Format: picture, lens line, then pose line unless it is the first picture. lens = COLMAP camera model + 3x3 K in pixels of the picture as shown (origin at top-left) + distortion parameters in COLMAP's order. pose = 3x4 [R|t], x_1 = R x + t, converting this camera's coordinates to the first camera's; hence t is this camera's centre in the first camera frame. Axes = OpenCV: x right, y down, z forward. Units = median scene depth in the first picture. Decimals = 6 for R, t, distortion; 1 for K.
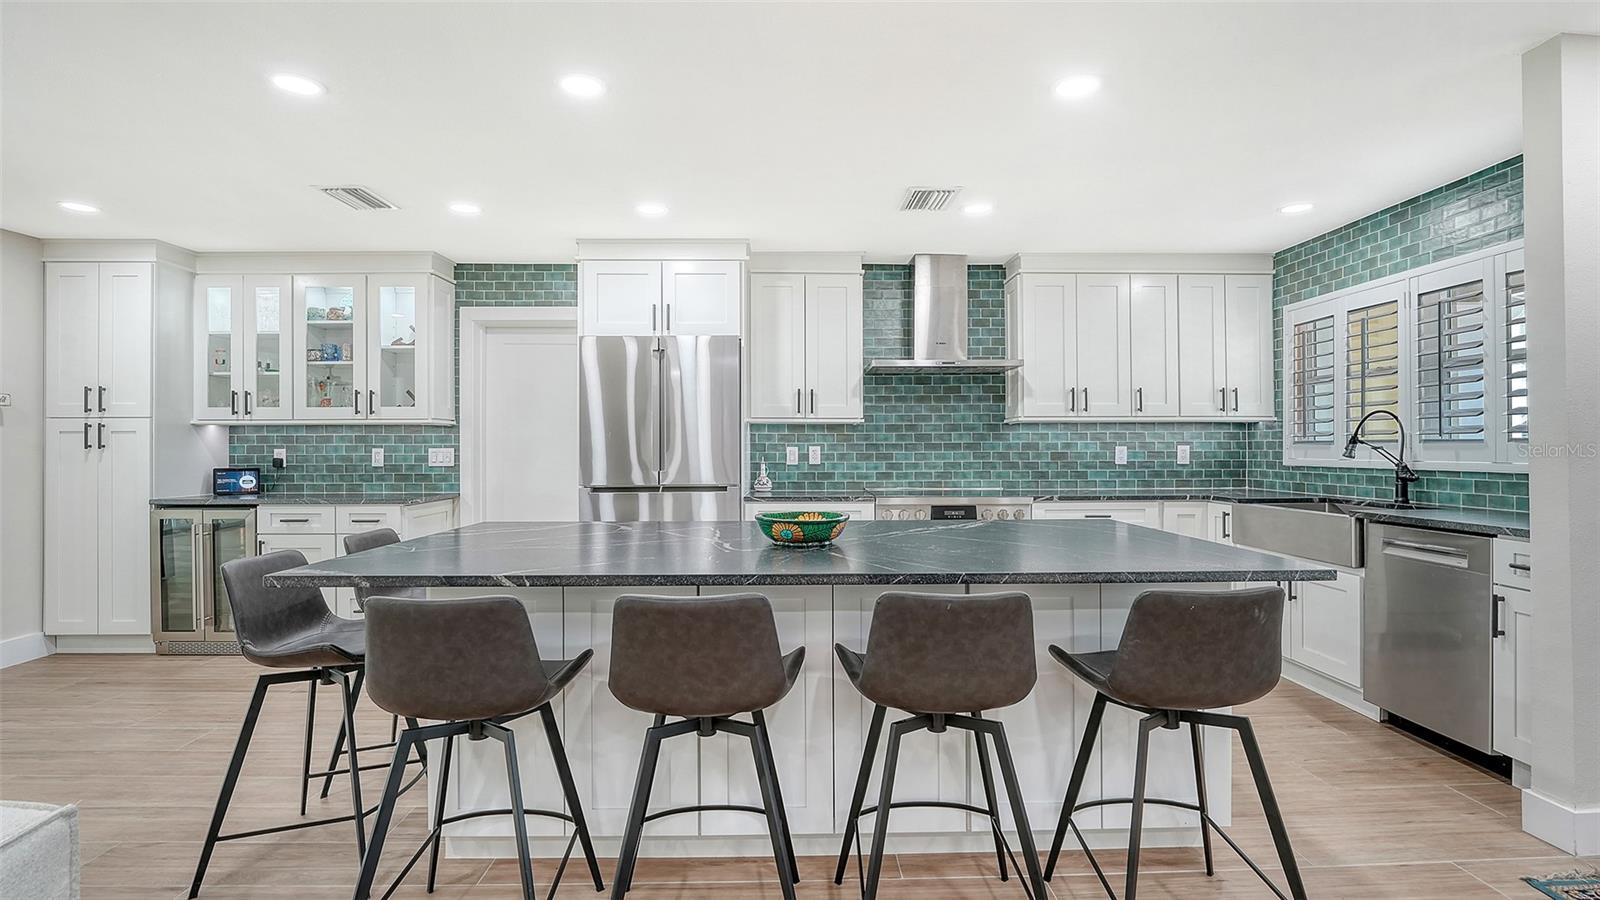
lens RADIAL K [[738.1, 0, 785.4], [0, 738.1, 453.7], [0, 0, 1]] dist [0.001981, -0.004751]
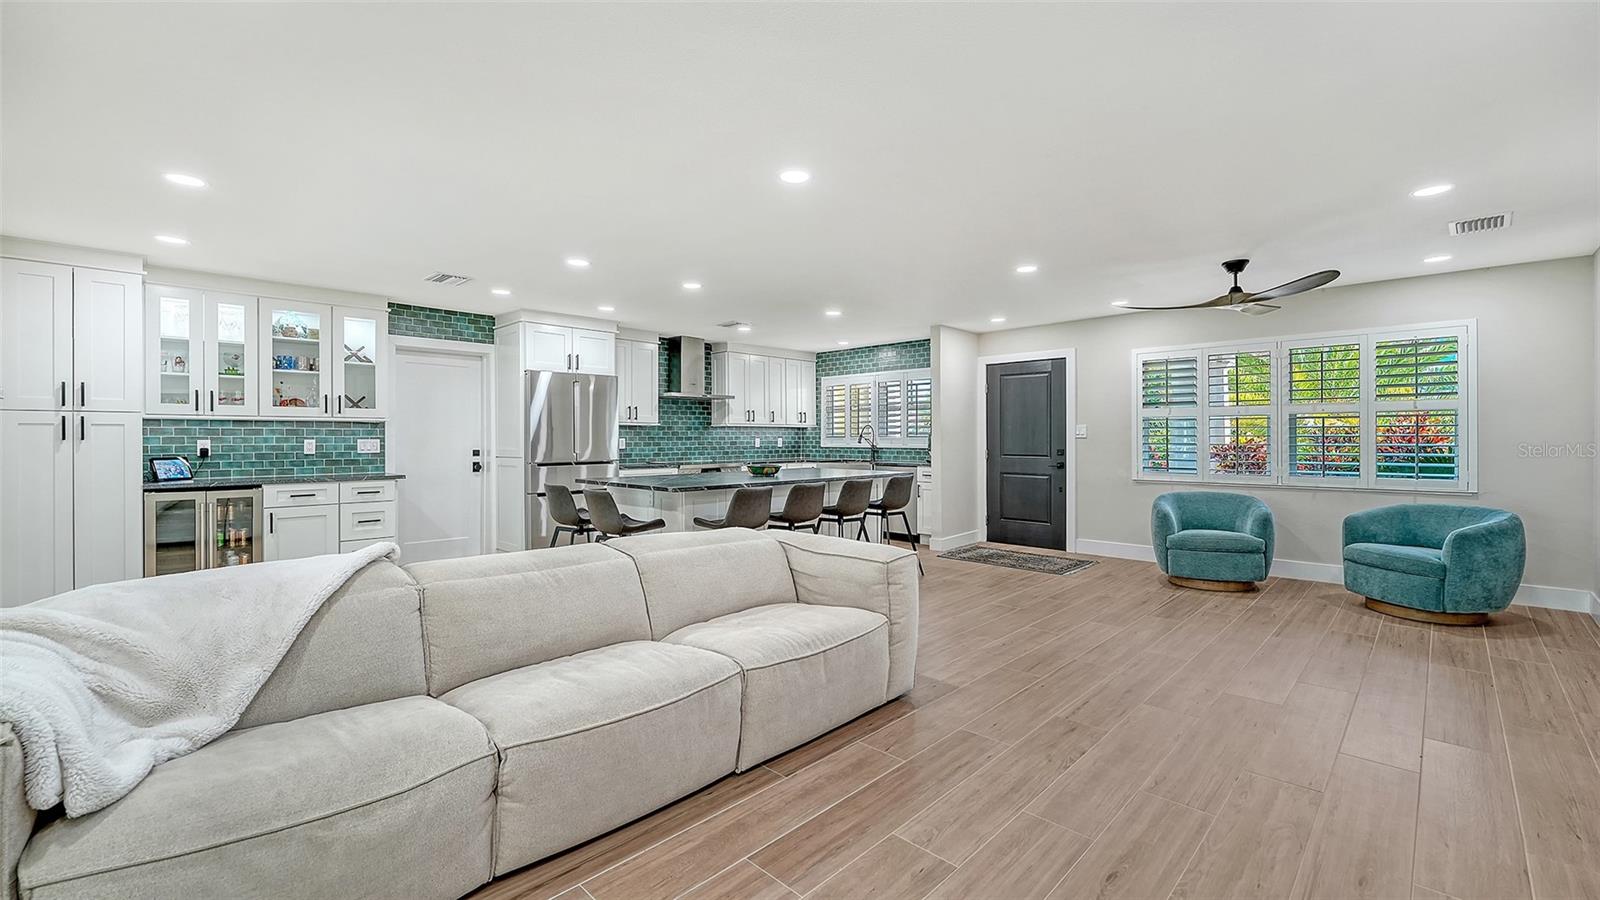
lens RADIAL K [[663.9, 0, 770.9], [0, 663.9, 440.3], [0, 0, 1]] dist [-0.001959, -0.000387]
pose [[0.736665, -0.001190, 0.676256, -0.773649], [0.002718, 0.999996, -0.001201, -0.002622], [-0.676252, 0.002723, 0.736665, -0.375943]]
